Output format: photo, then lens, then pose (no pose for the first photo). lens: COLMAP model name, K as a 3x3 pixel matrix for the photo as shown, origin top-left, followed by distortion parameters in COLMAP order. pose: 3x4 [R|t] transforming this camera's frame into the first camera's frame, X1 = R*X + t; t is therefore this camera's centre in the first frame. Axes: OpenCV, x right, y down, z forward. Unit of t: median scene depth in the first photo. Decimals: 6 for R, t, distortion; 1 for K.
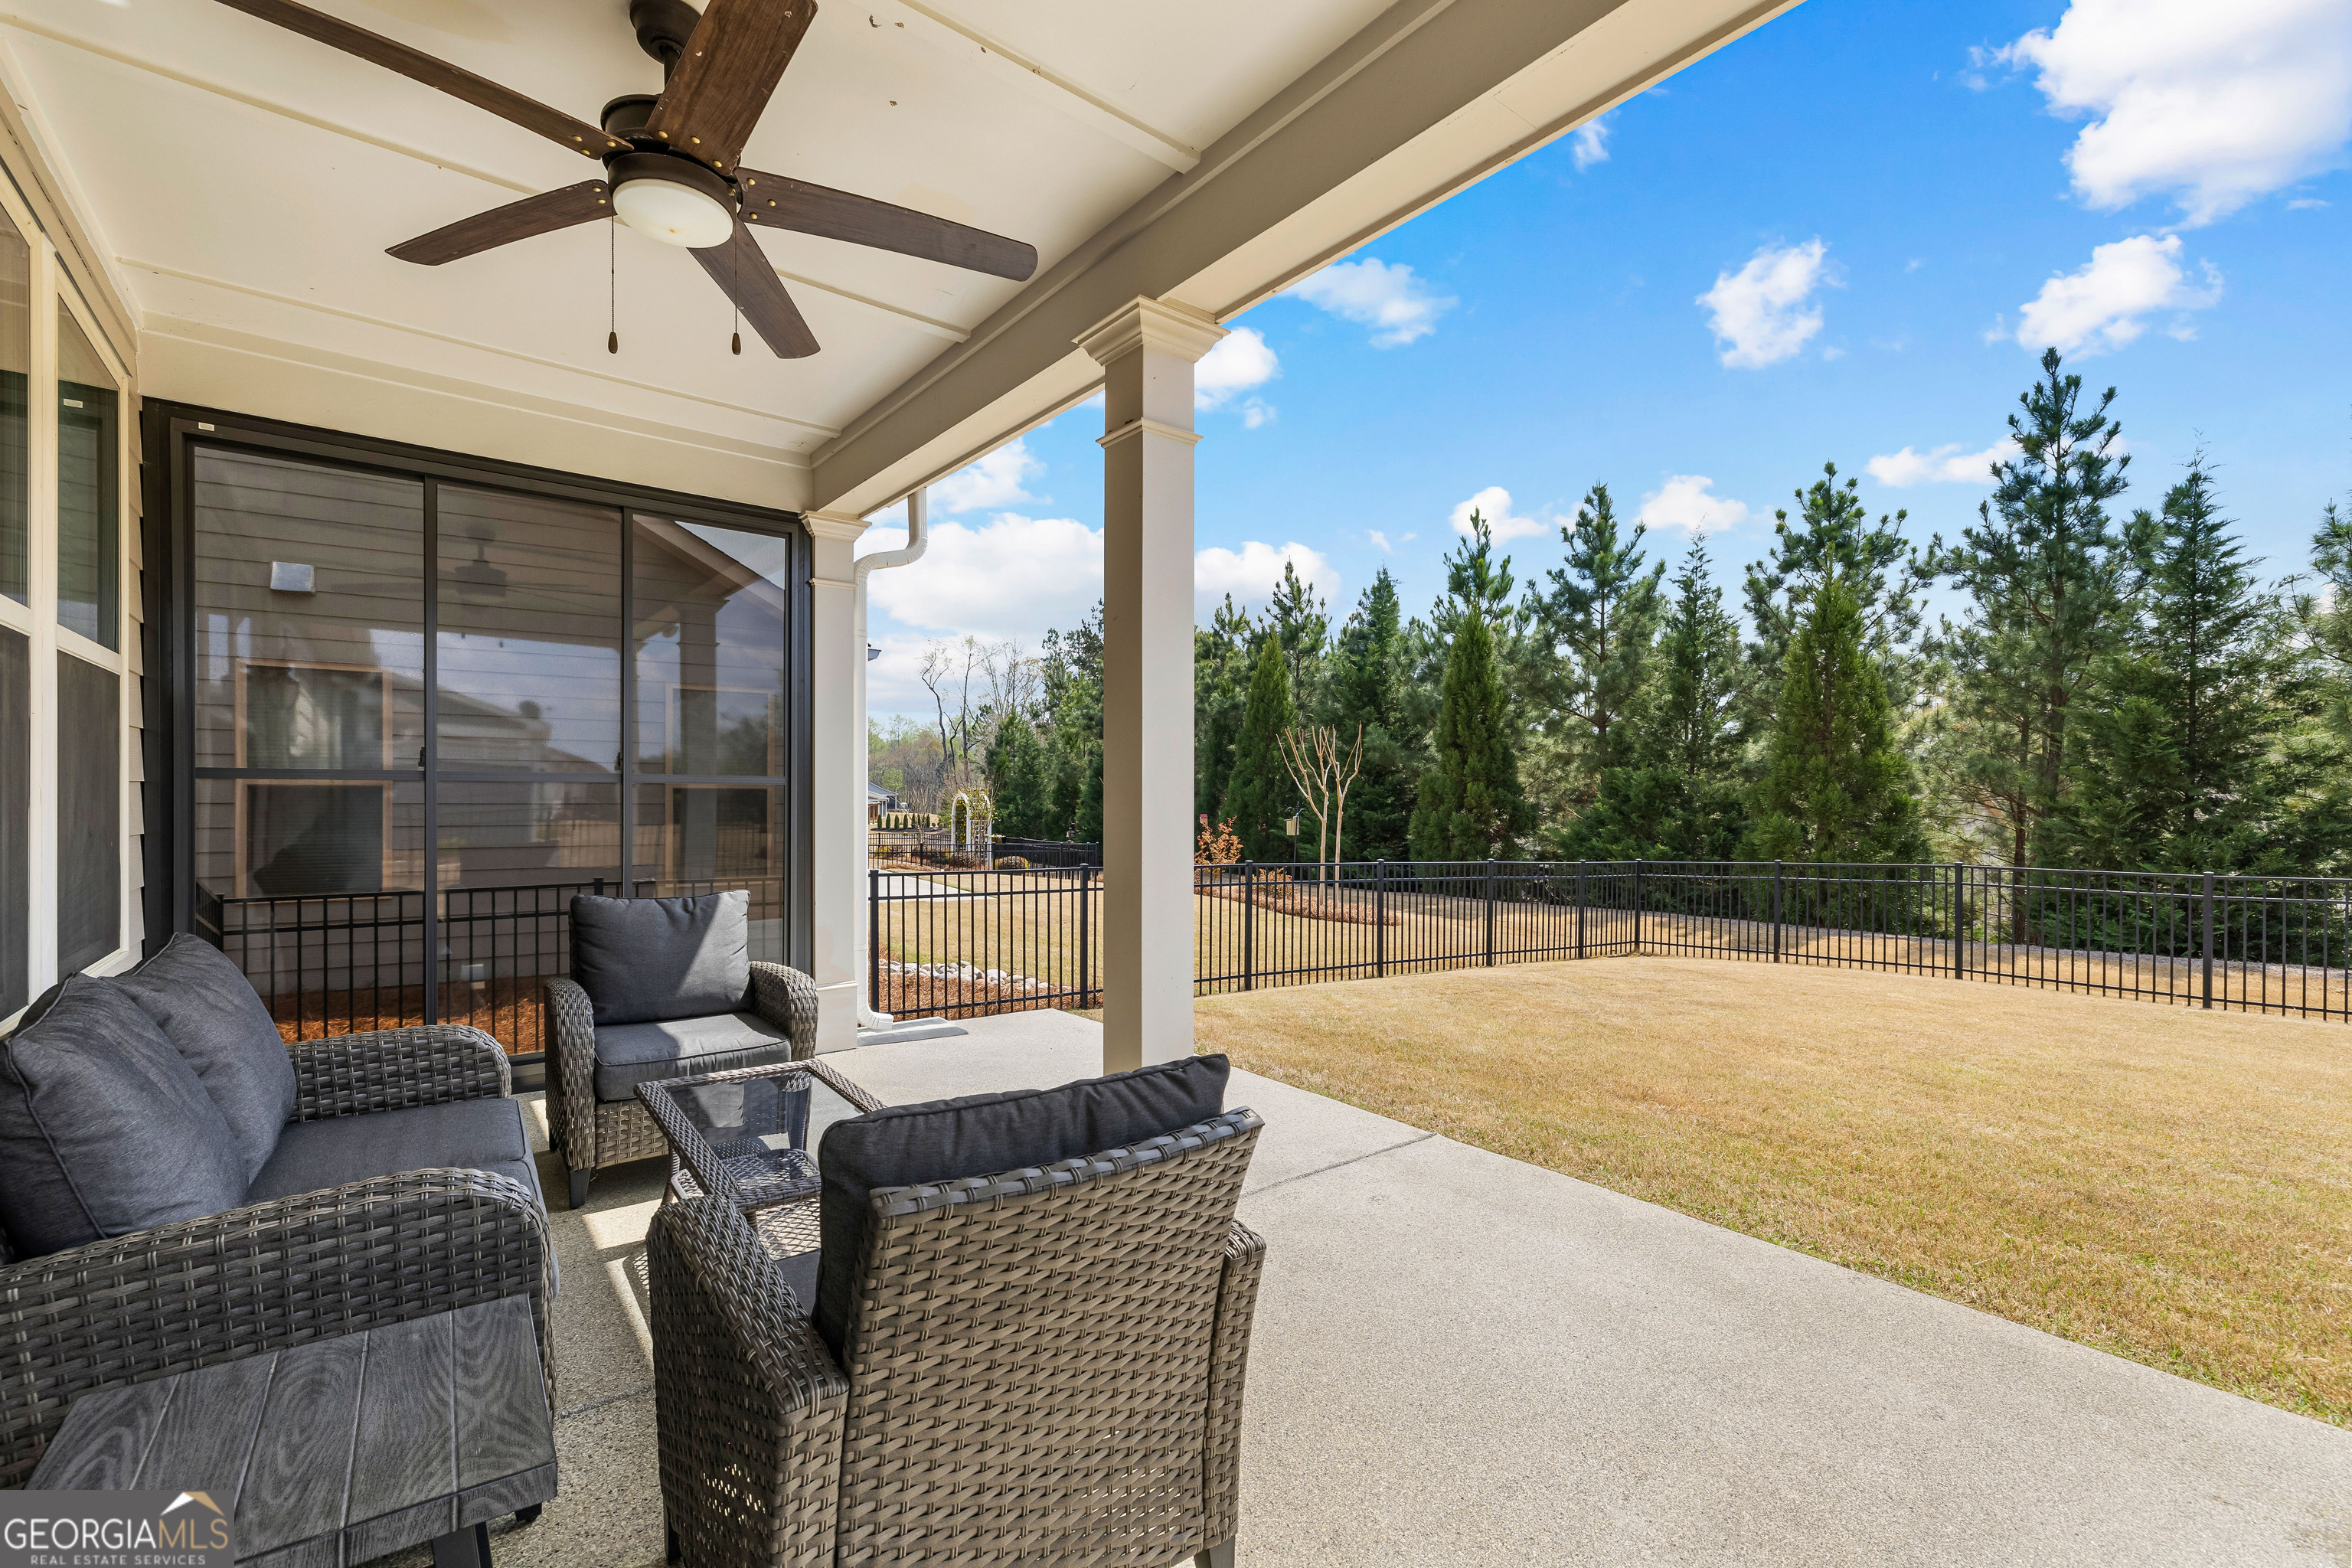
lens RADIAL K [[997.9, 0, 1169.4], [0, 997.9, 796.1], [0, 0, 1]] dist [0.003355, 0.000458]
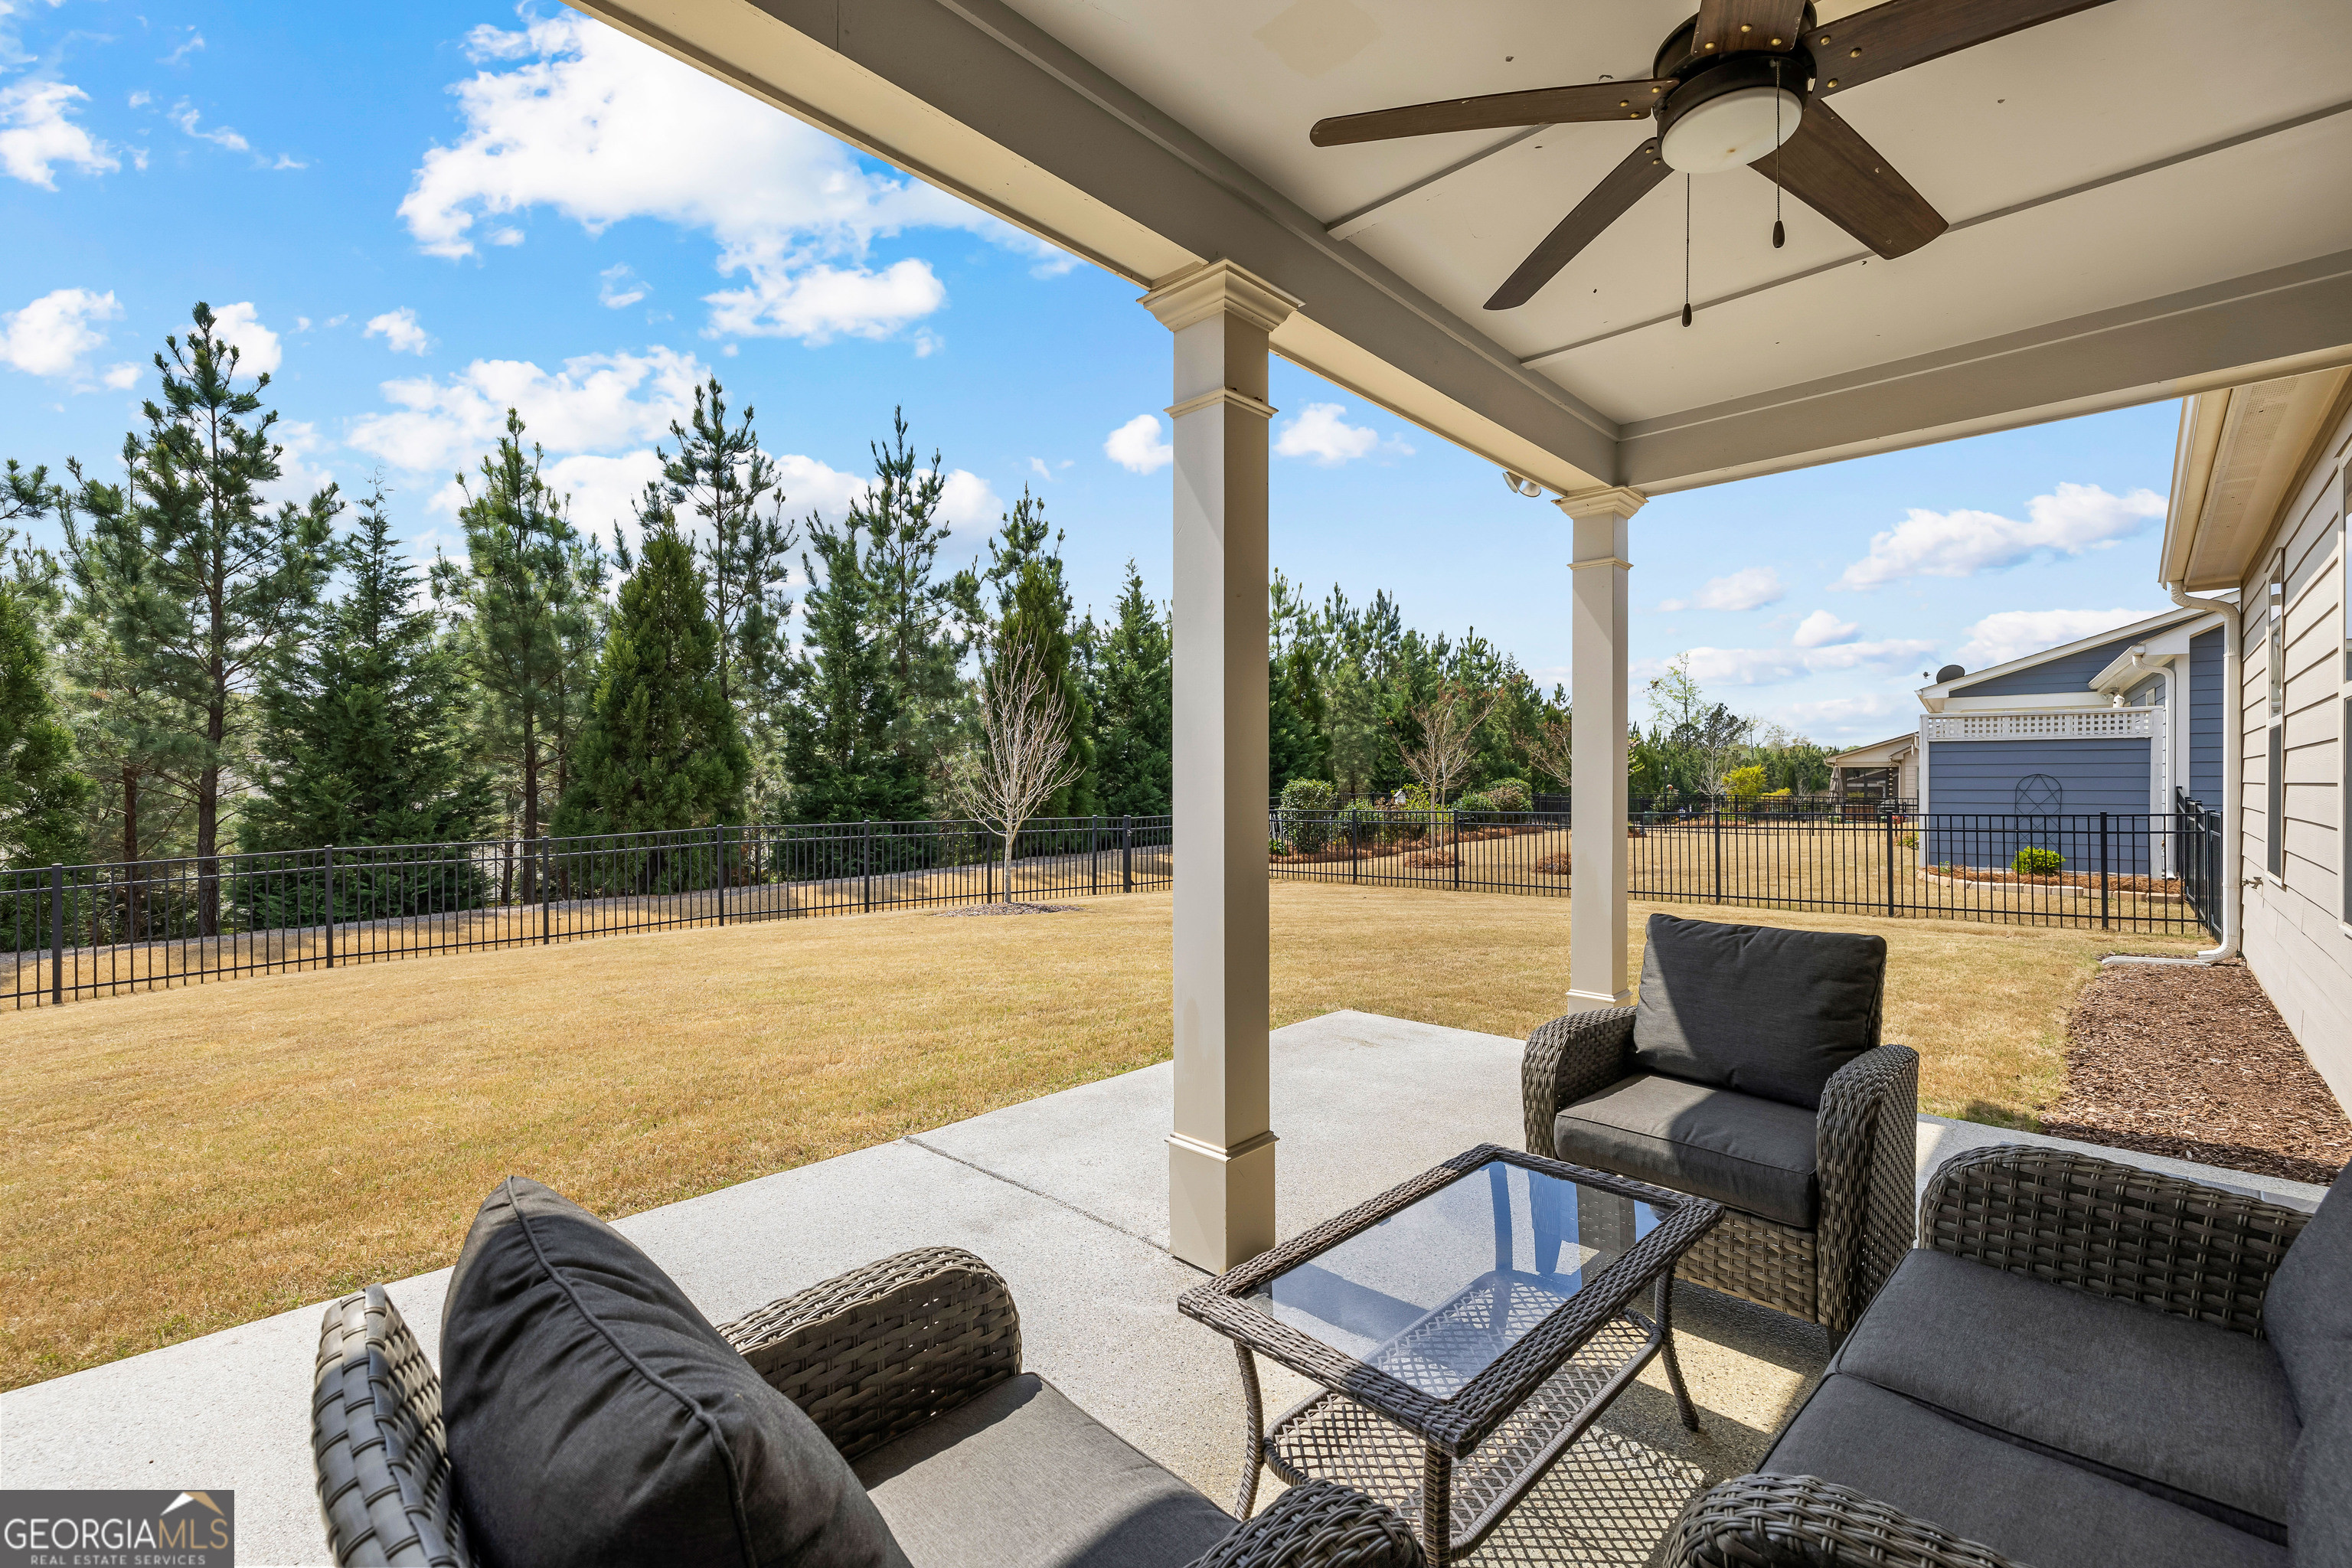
lens RADIAL K [[988.0, 0, 1168.0], [0, 988.0, 781.2], [0, 0, 1]] dist [0.000902, 0.000622]
pose [[-0.132331, -0.008432, 0.991170, -0.175994], [0.004792, 0.999947, 0.009147, 0.000602], [-0.991194, 0.005960, -0.132283, 0.232037]]
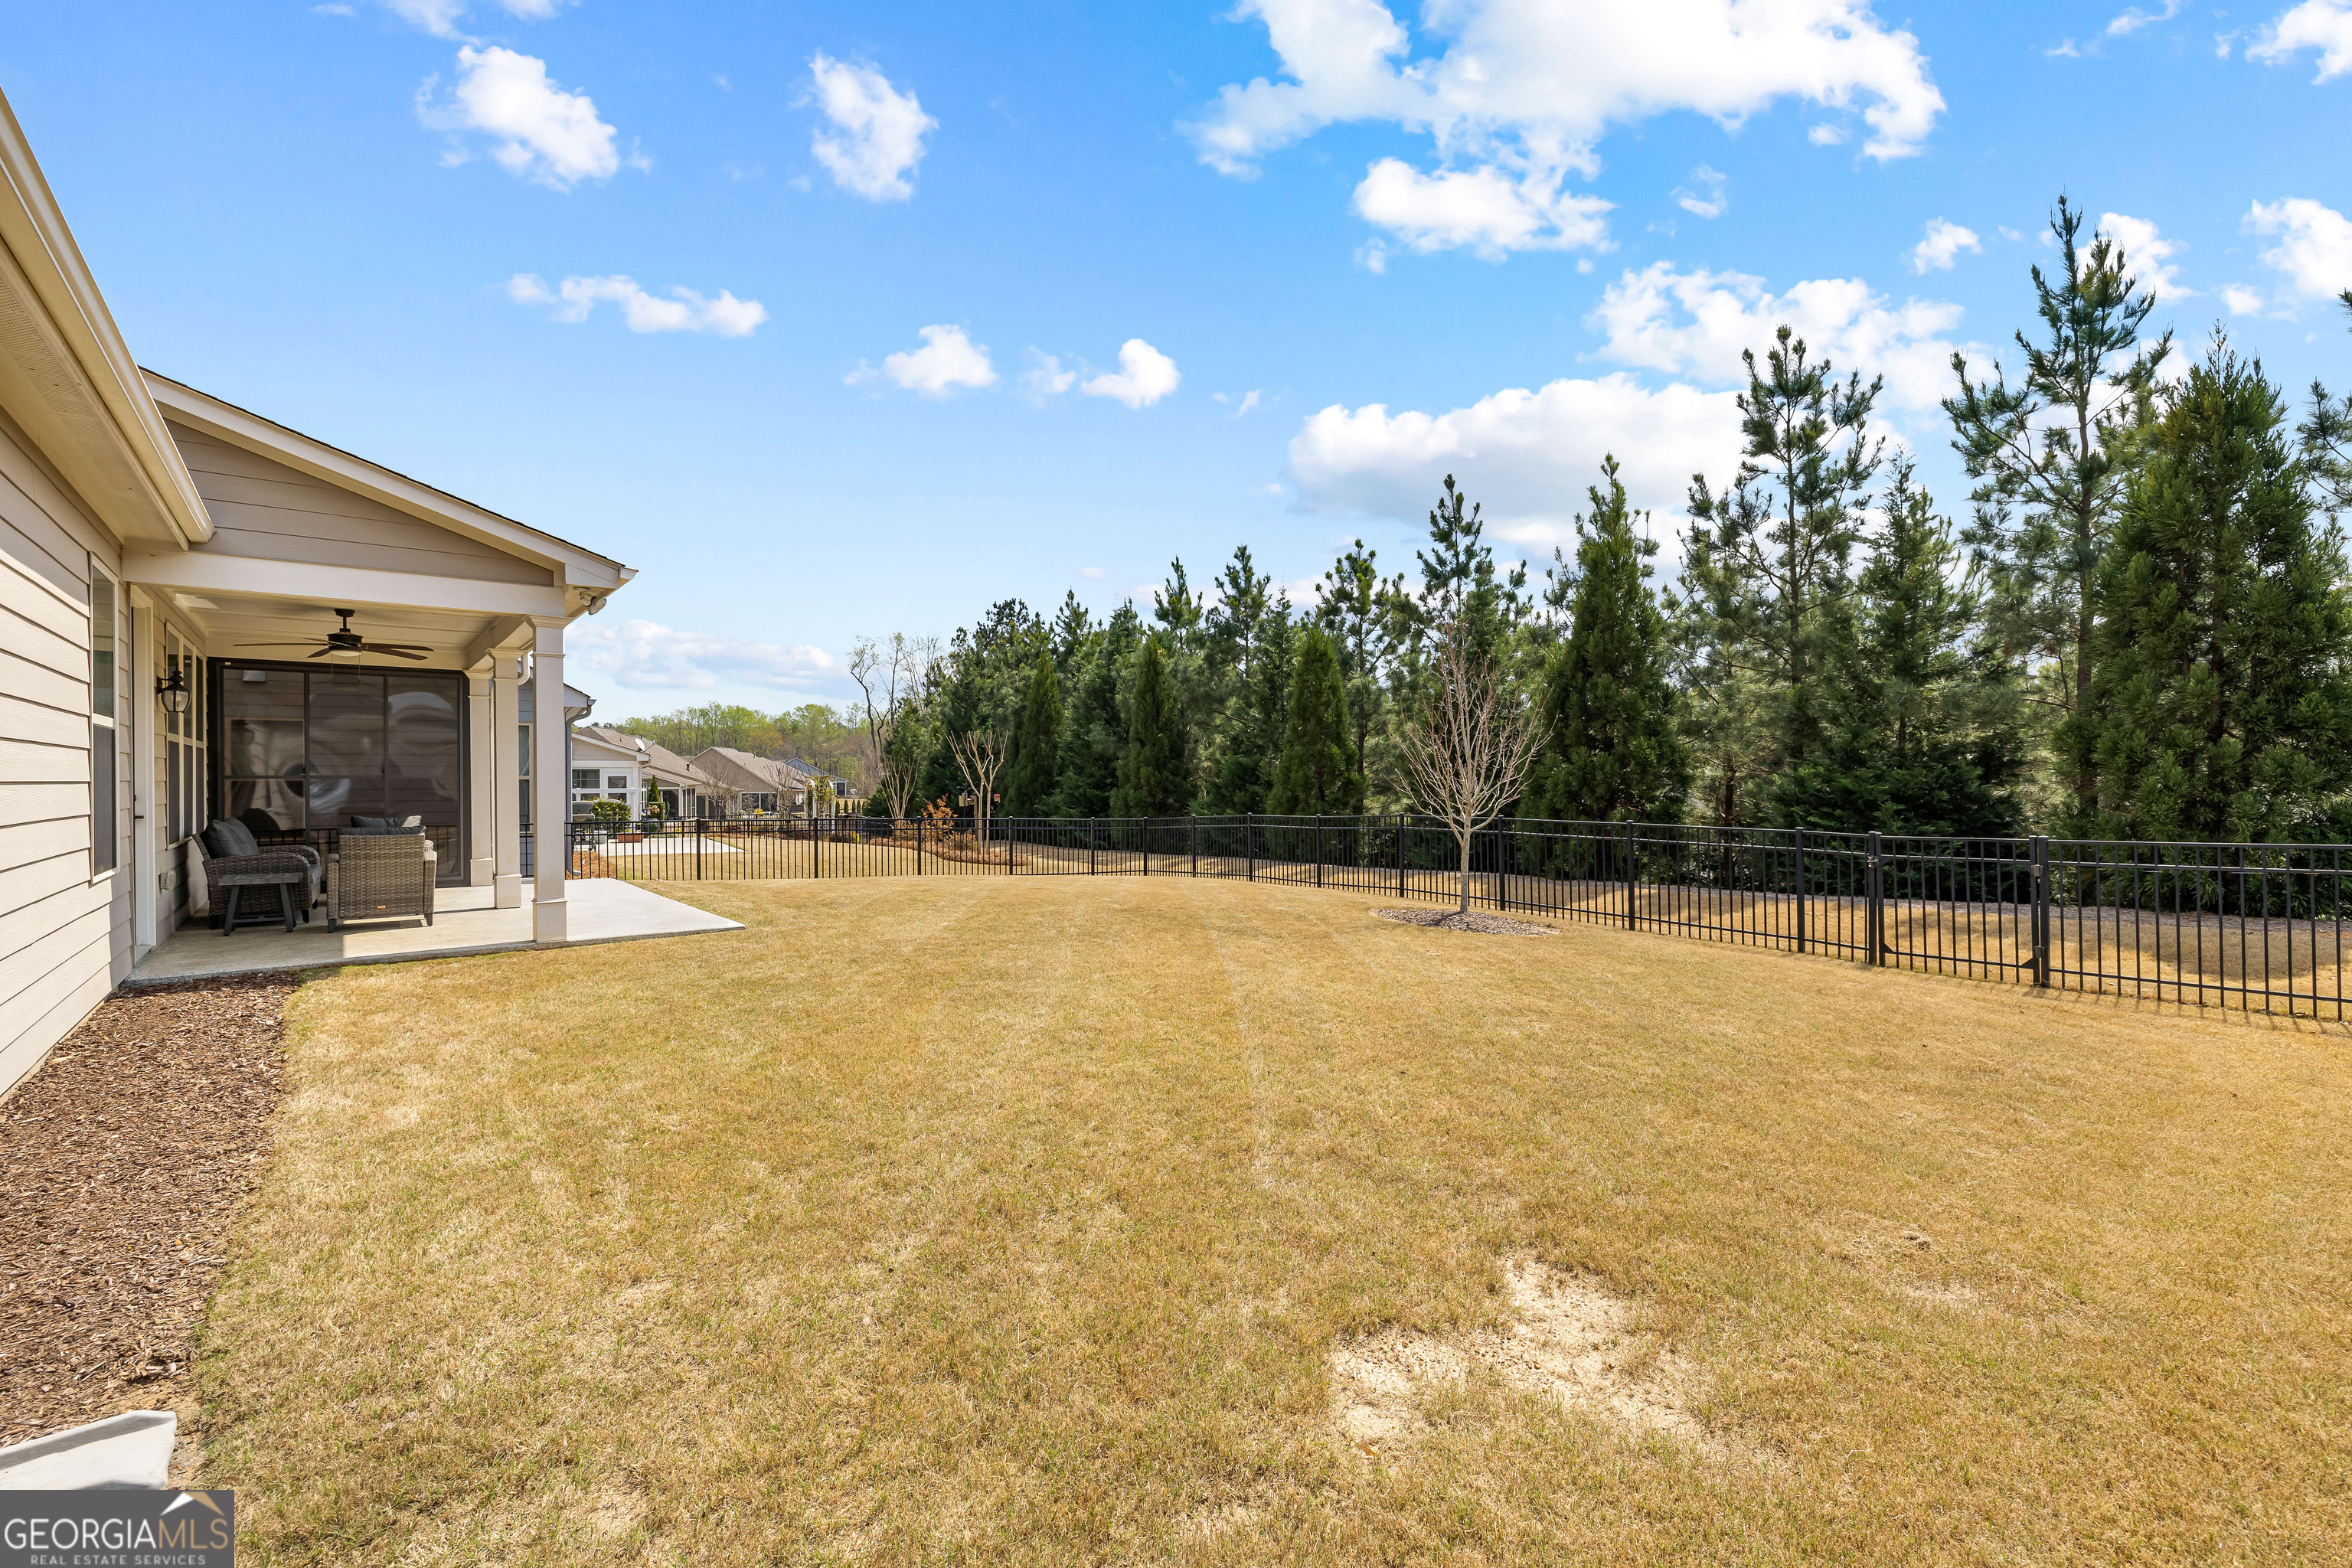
lens RADIAL K [[988.0, 0, 1168.0], [0, 988.0, 781.2], [0, 0, 1]] dist [0.000902, 0.000622]
pose [[0.999634, -0.013122, 0.023657, 0.431980], [0.013045, 0.999909, 0.003437, 0.002625], [-0.023700, -0.003127, 0.999714, -0.492210]]
